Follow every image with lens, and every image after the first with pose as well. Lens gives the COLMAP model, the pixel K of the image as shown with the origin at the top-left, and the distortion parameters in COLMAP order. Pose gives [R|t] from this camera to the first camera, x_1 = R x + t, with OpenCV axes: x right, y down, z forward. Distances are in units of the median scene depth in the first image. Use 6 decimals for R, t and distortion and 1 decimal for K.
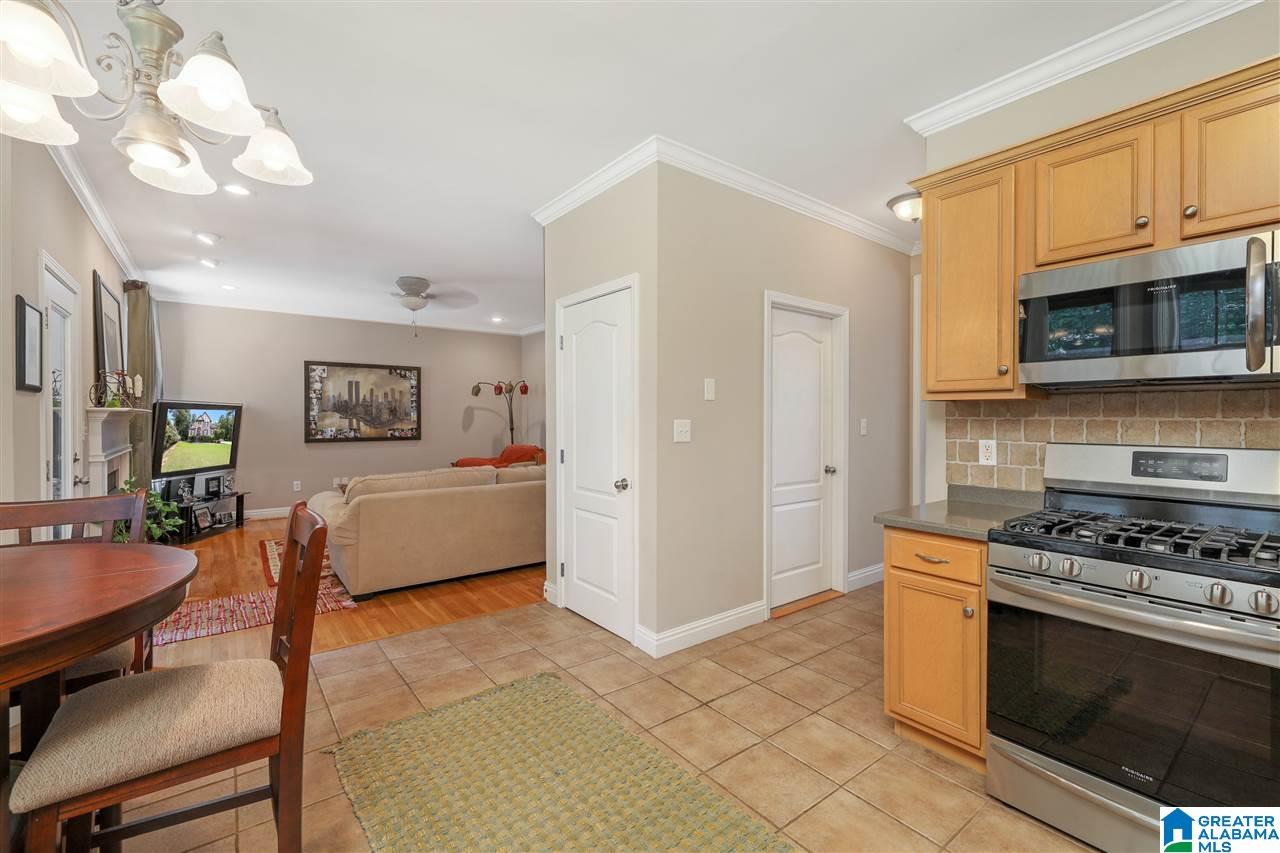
lens RADIAL K [[550.8, 0, 647.5], [0, 550.8, 422.9], [0, 0, 1]] dist [-0.004145, -0.000432]
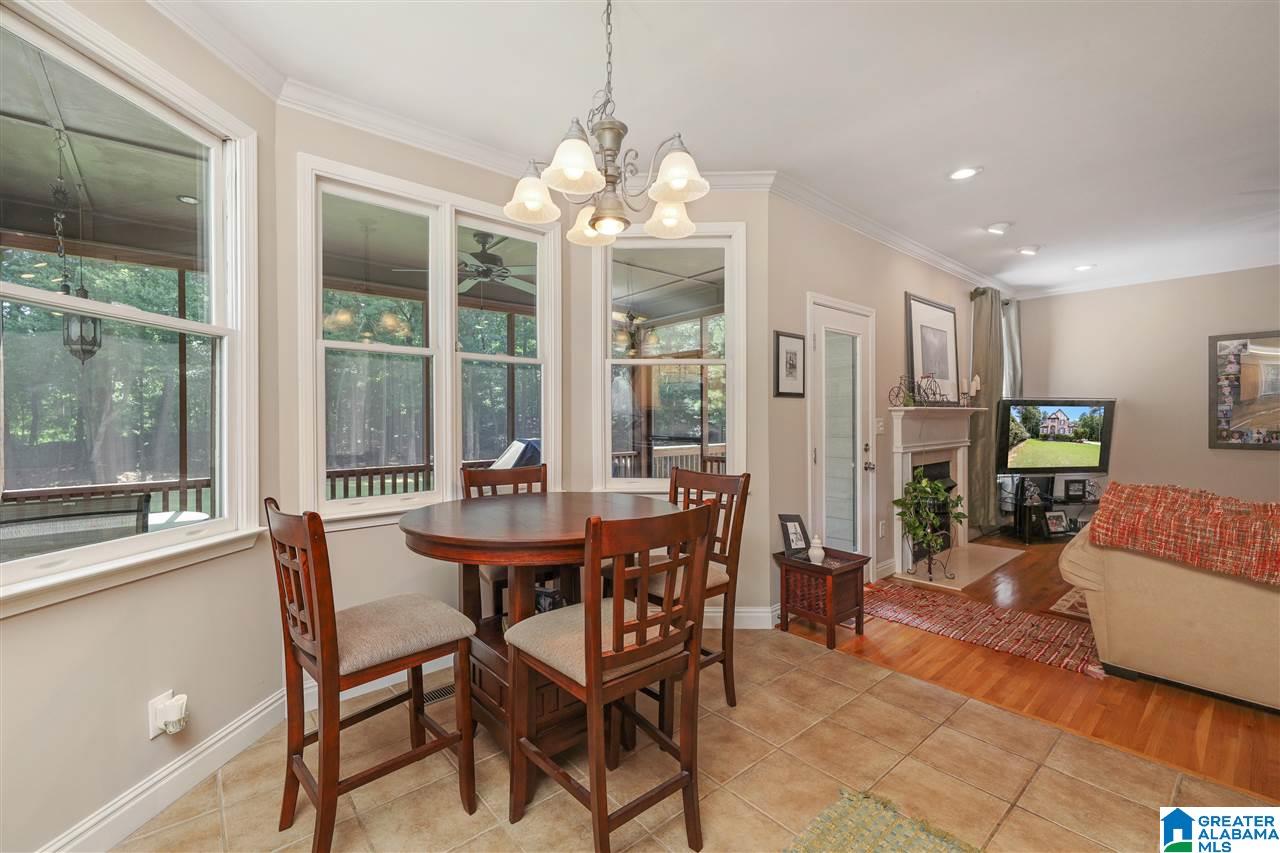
lens RADIAL K [[550.8, 0, 645.7], [0, 550.8, 422.4], [0, 0, 1]] dist [-0.004145, -0.000432]
pose [[0.003412, 0.009777, -0.999946, 0.130731], [-0.004138, 0.999944, 0.009763, -0.002705], [0.999986, 0.004105, 0.003452, 0.297300]]
